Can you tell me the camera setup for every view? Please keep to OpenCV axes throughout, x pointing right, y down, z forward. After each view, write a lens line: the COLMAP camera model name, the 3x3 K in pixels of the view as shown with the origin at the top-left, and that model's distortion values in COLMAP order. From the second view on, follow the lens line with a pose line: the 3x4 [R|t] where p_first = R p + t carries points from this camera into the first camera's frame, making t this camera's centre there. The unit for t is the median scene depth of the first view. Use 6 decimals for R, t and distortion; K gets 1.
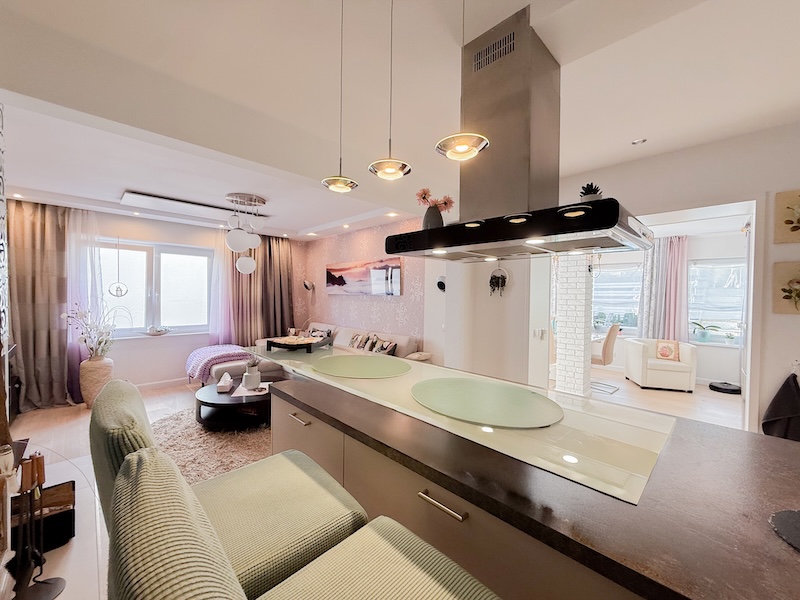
lens RADIAL K [[322.5, 0, 400.0], [0, 322.5, 300.0], [0, 0, 1]] dist [-0.000775, -0.000212]
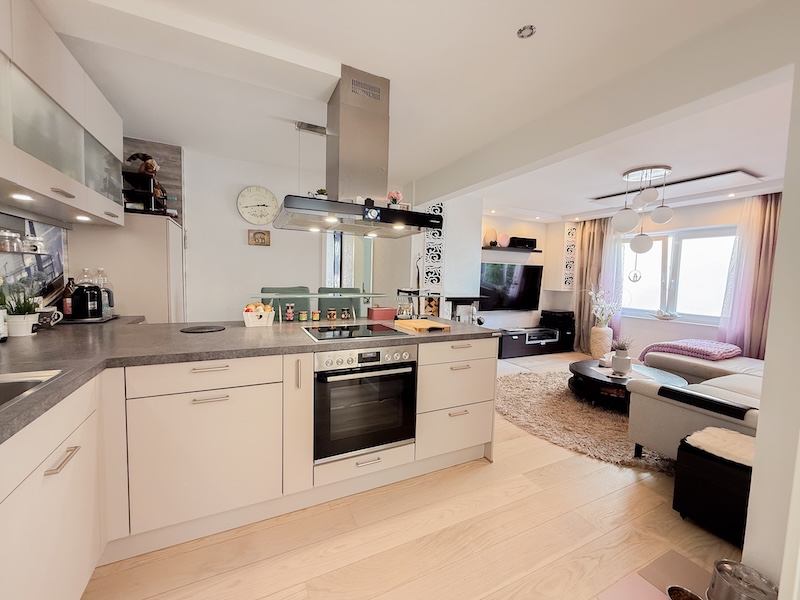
lens RADIAL K [[322.5, 0, 400.0], [0, 322.5, 300.0], [0, 0, 1]] dist [-0.000775, -0.000212]
pose [[-0.311729, 0.049269, -0.948893, 0.588176], [-0.047098, 0.996626, 0.067220, 0.019268], [0.949003, 0.065646, -0.308356, 0.581183]]
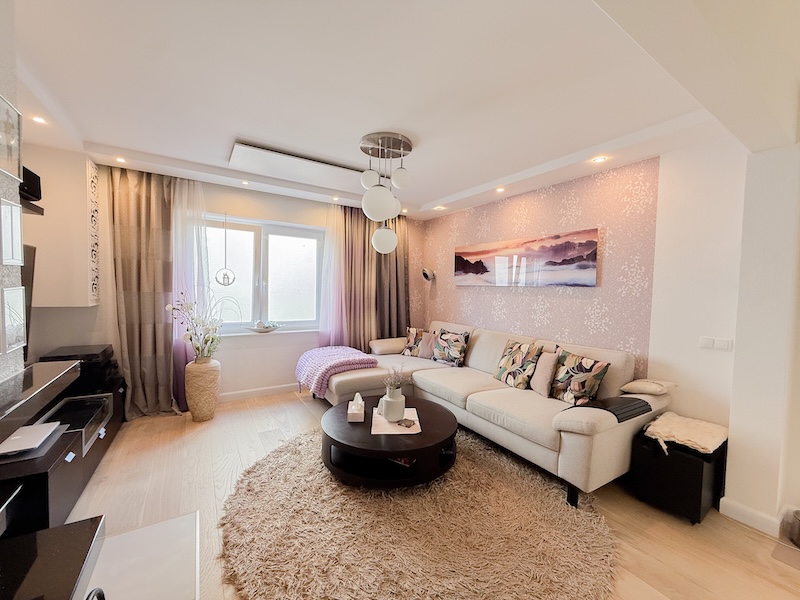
lens RADIAL K [[322.5, 0, 400.0], [0, 322.5, 300.0], [0, 0, 1]] dist [-0.000775, -0.000212]
pose [[0.977260, 0.017715, -0.211304, -0.269355], [-0.013785, 0.999704, 0.020057, 0.004749], [0.211597, -0.016688, 0.977214, 0.295069]]
